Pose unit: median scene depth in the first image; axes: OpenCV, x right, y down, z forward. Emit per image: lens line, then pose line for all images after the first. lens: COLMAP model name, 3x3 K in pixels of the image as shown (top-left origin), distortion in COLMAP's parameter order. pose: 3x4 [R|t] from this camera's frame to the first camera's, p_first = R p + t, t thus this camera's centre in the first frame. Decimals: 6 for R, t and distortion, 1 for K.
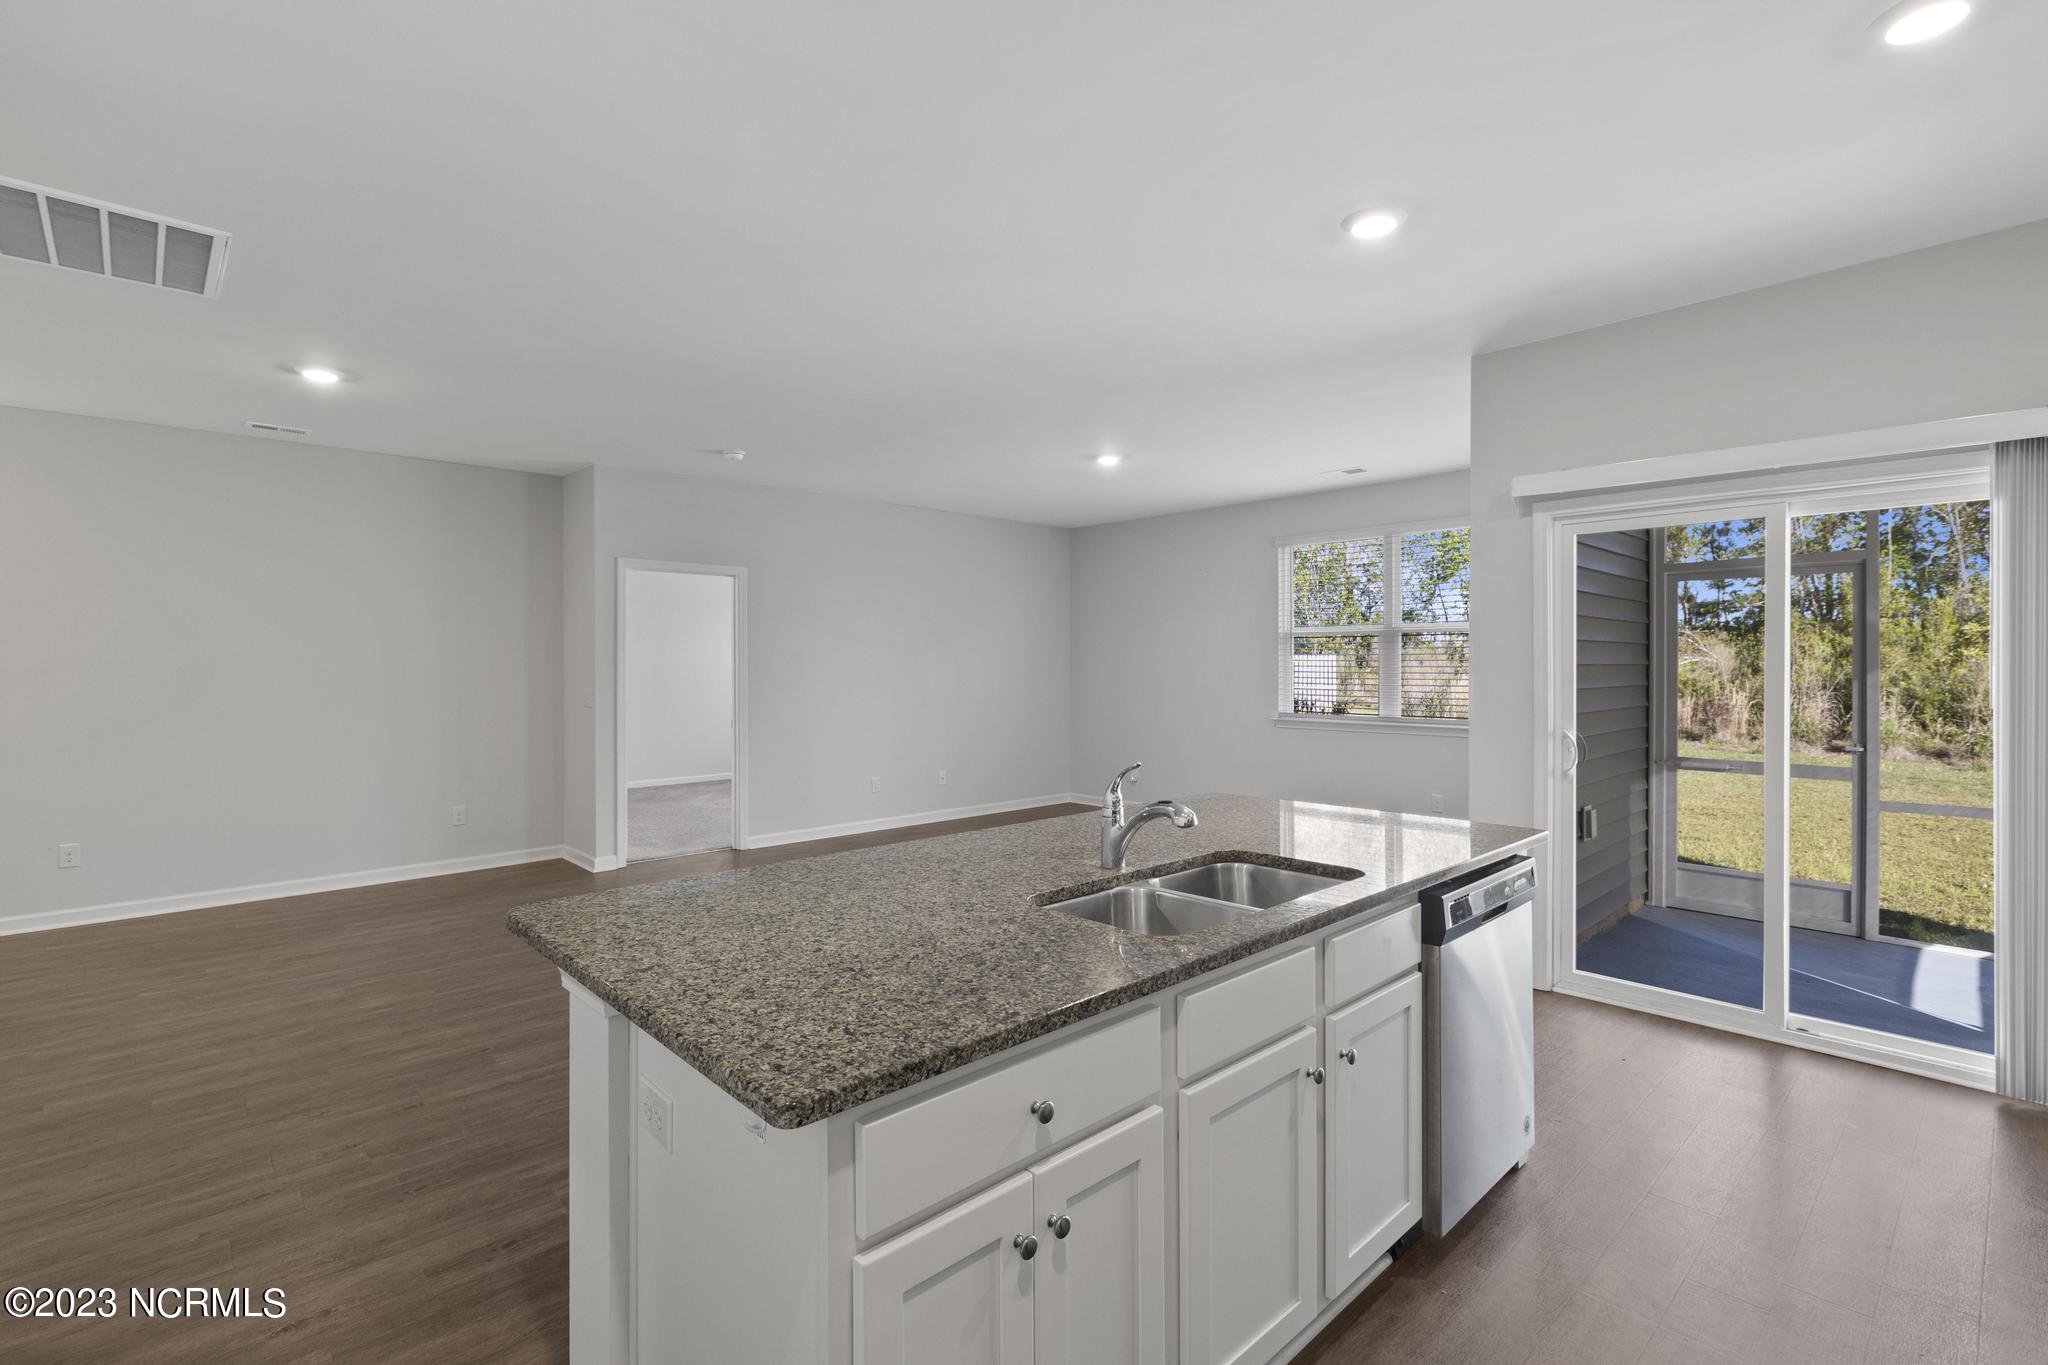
lens RADIAL K [[923.8, 0, 1034.4], [0, 923.8, 673.1], [0, 0, 1]] dist [0.001728, -0.000167]
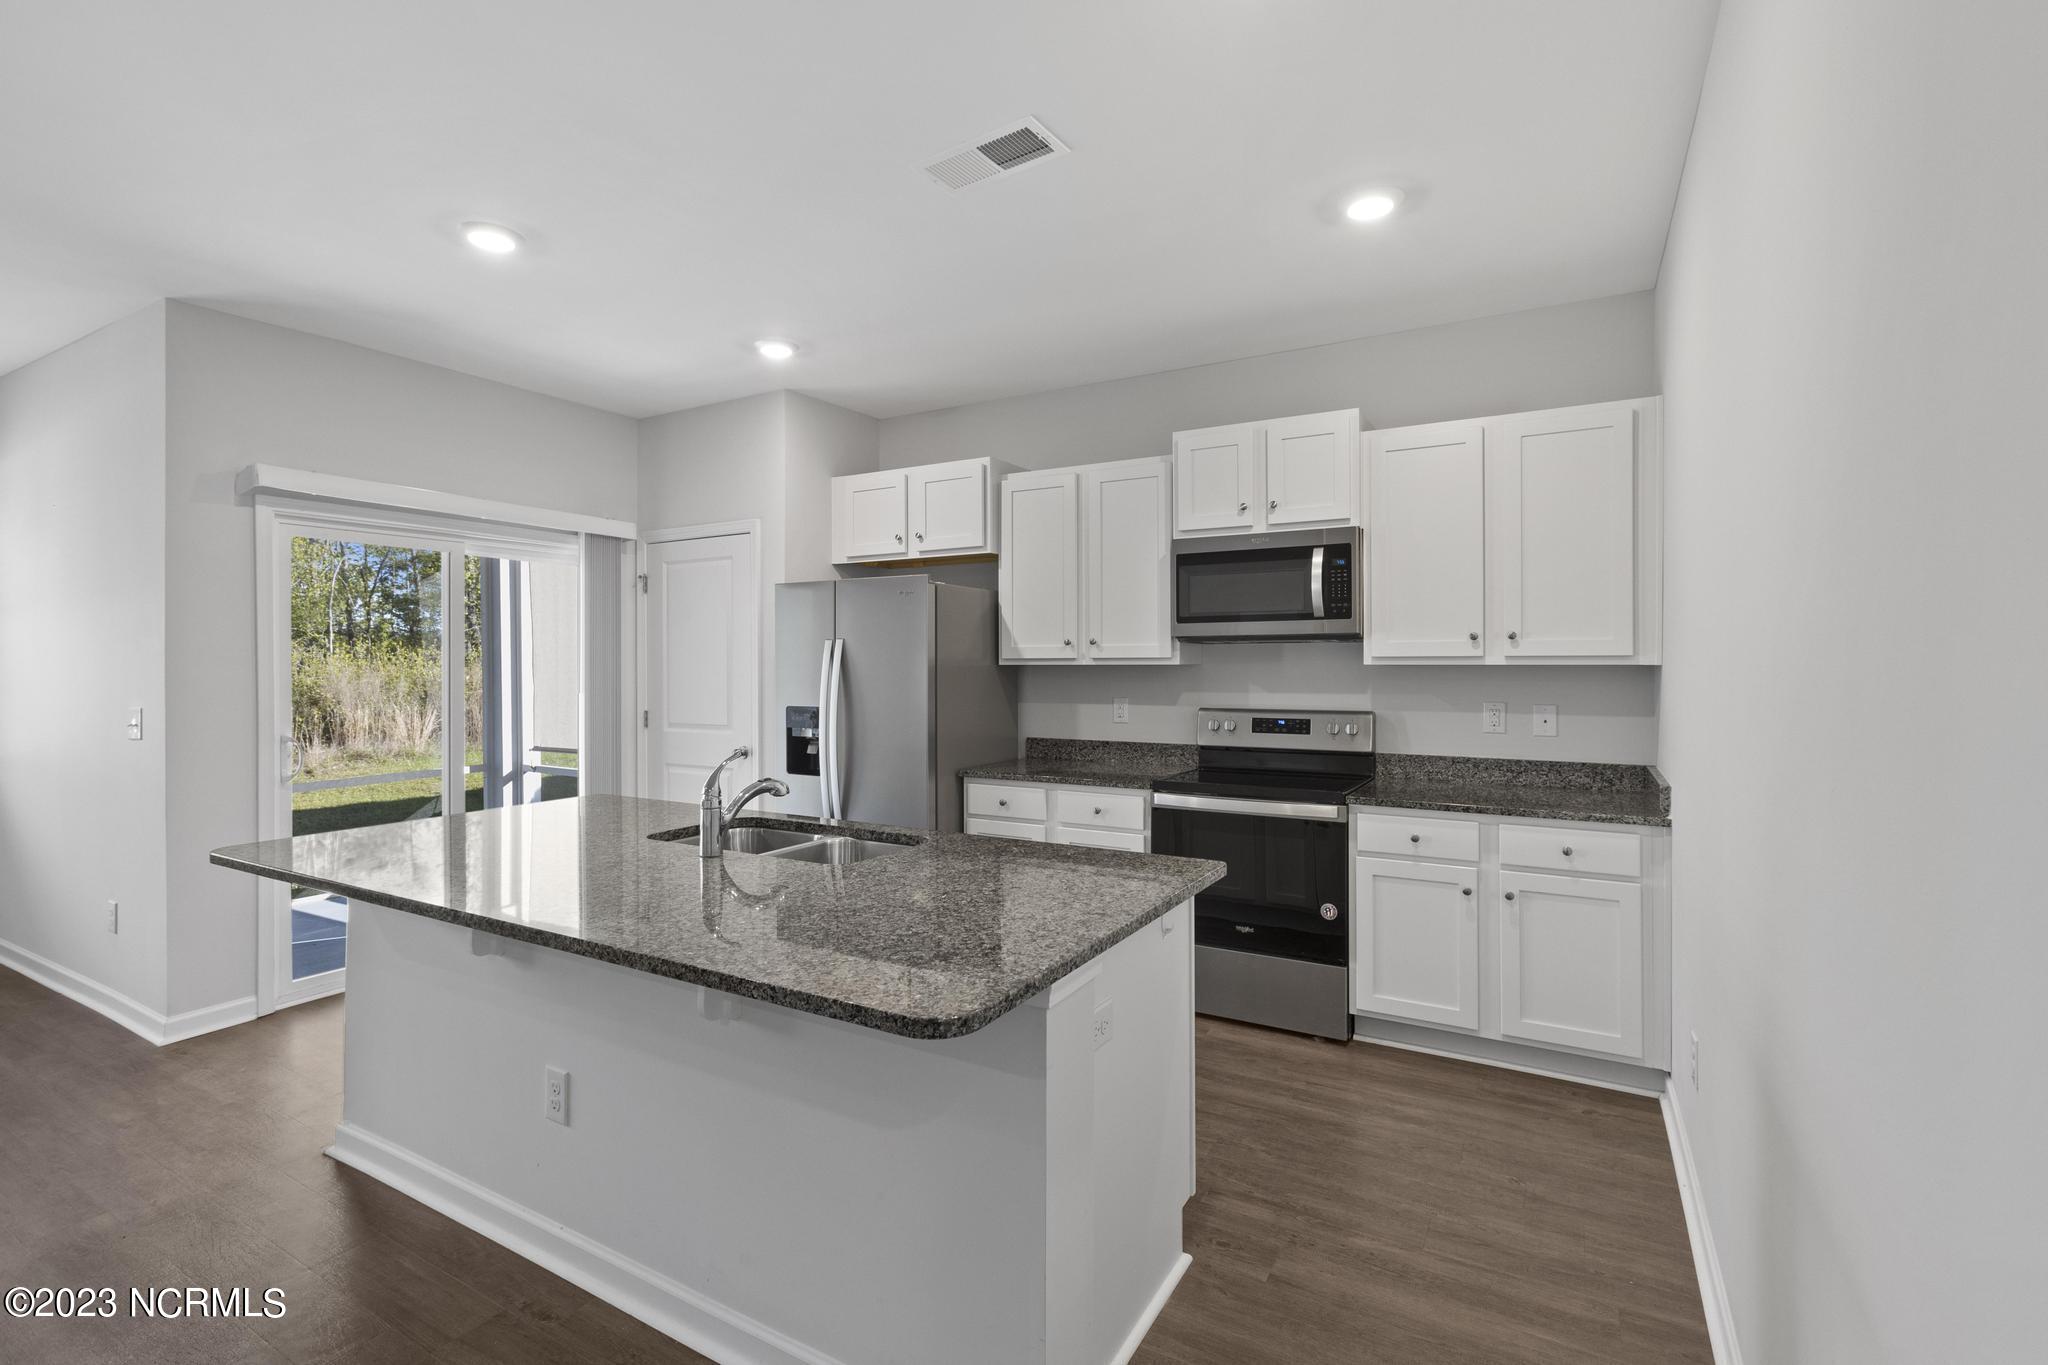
lens RADIAL K [[931.0, 0, 1027.3], [0, 931.0, 666.1], [0, 0, 1]] dist [-0.002753, -0.000177]
pose [[-0.285748, 0.000971, 0.958304, -0.355844], [0.012772, 0.999915, 0.002795, -0.002581], [-0.958220, 0.013038, -0.285736, 0.325569]]
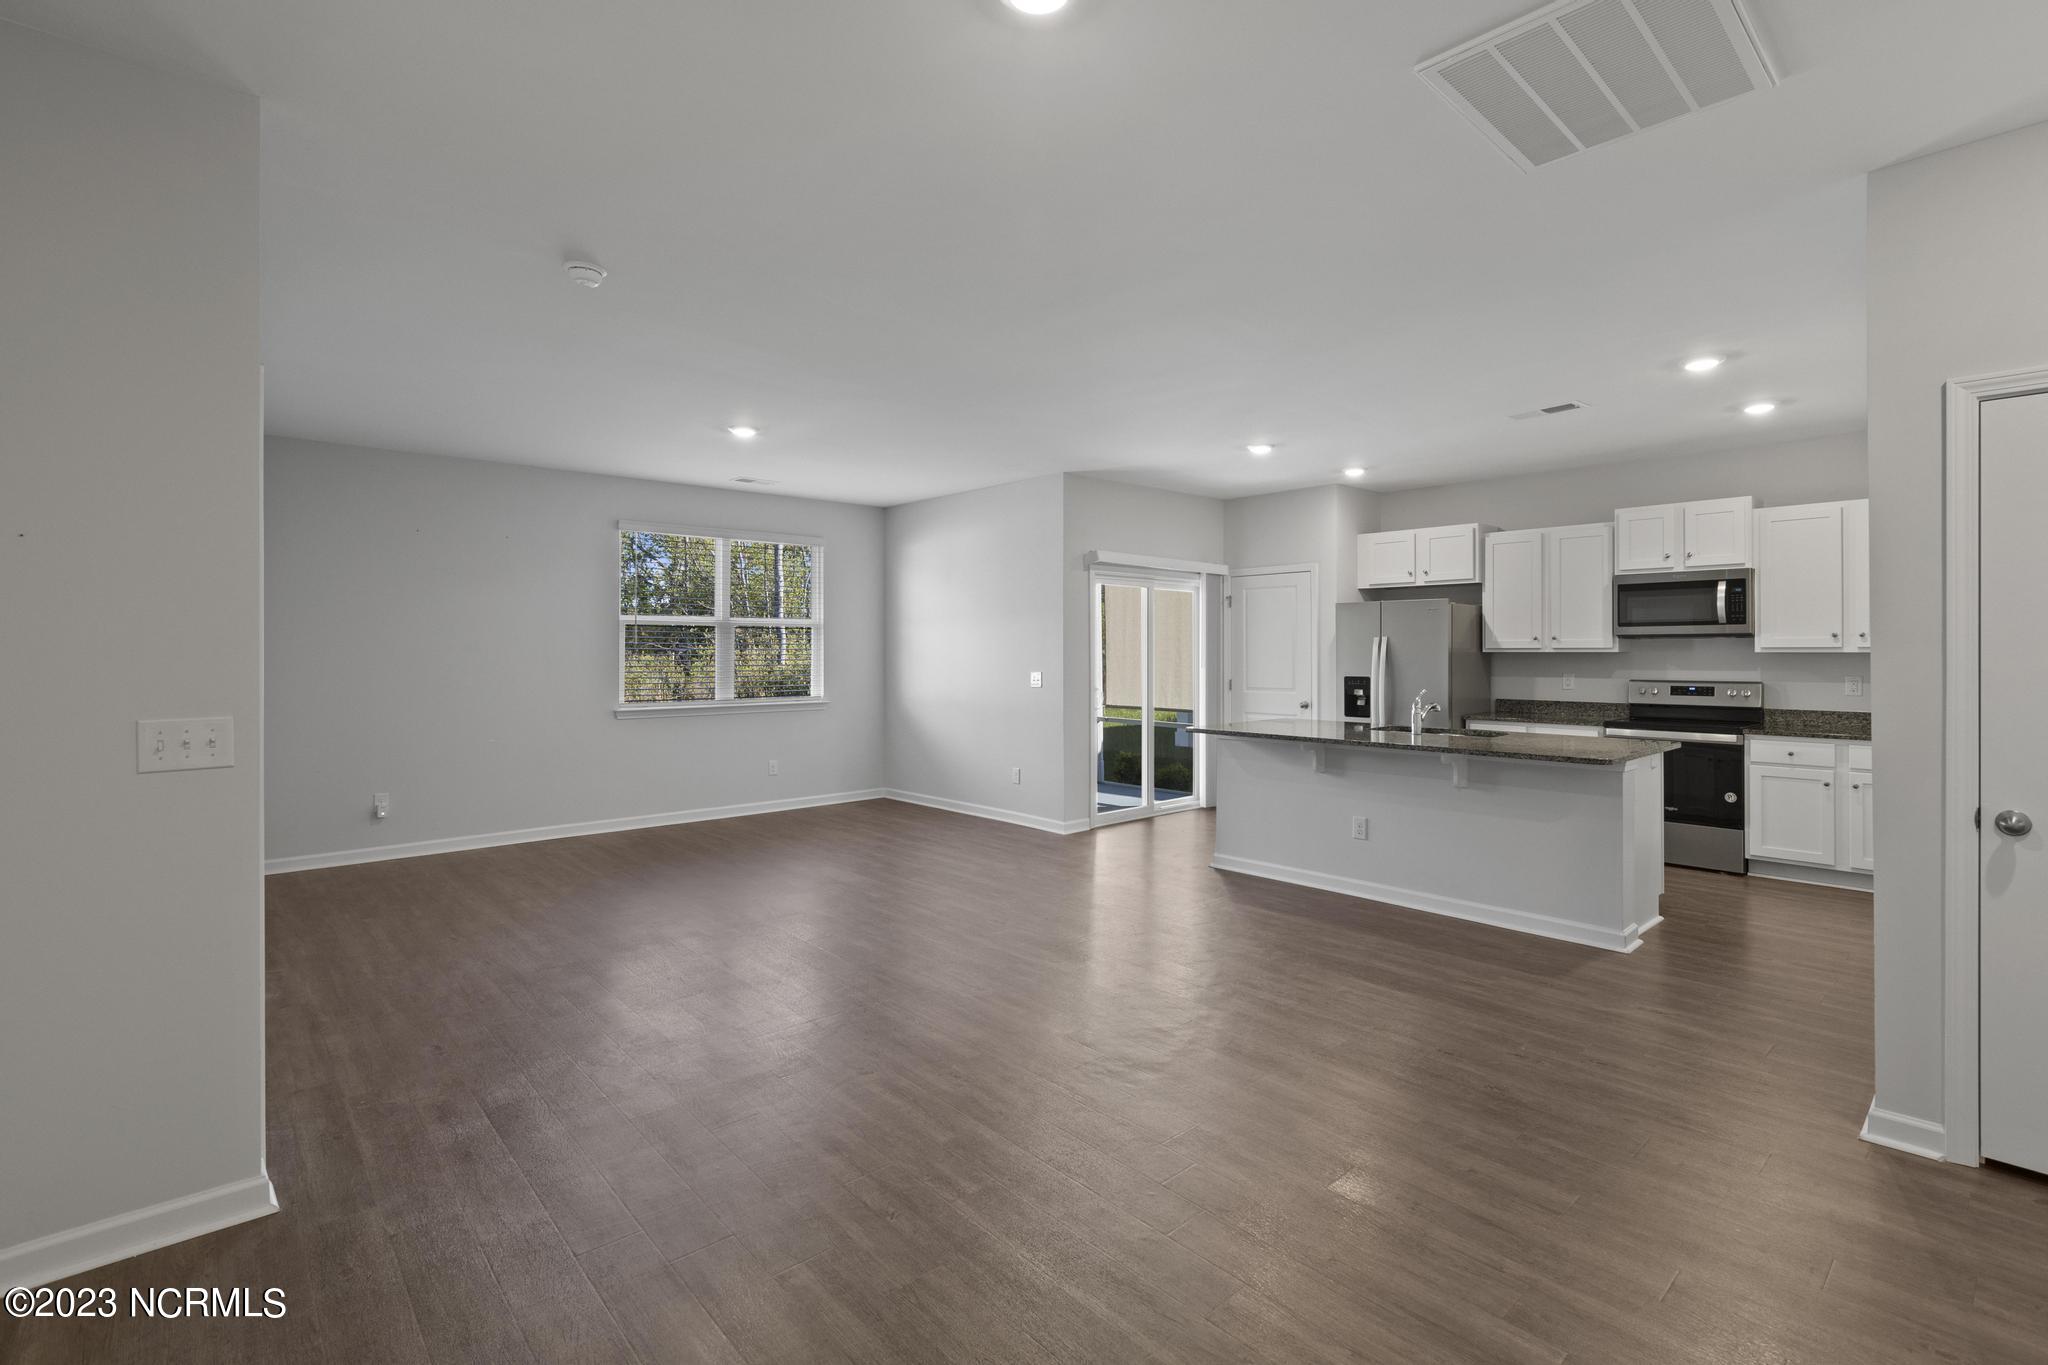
lens RADIAL K [[933.3, 0, 1027.5], [0, 933.3, 650.1], [0, 0, 1]] dist [-0.000852, 0.000062]
pose [[0.023442, 0.005461, 0.999710, -0.828299], [0.009425, 0.999939, -0.005683, -0.002904], [-0.999681, 0.009555, 0.023389, 0.678221]]
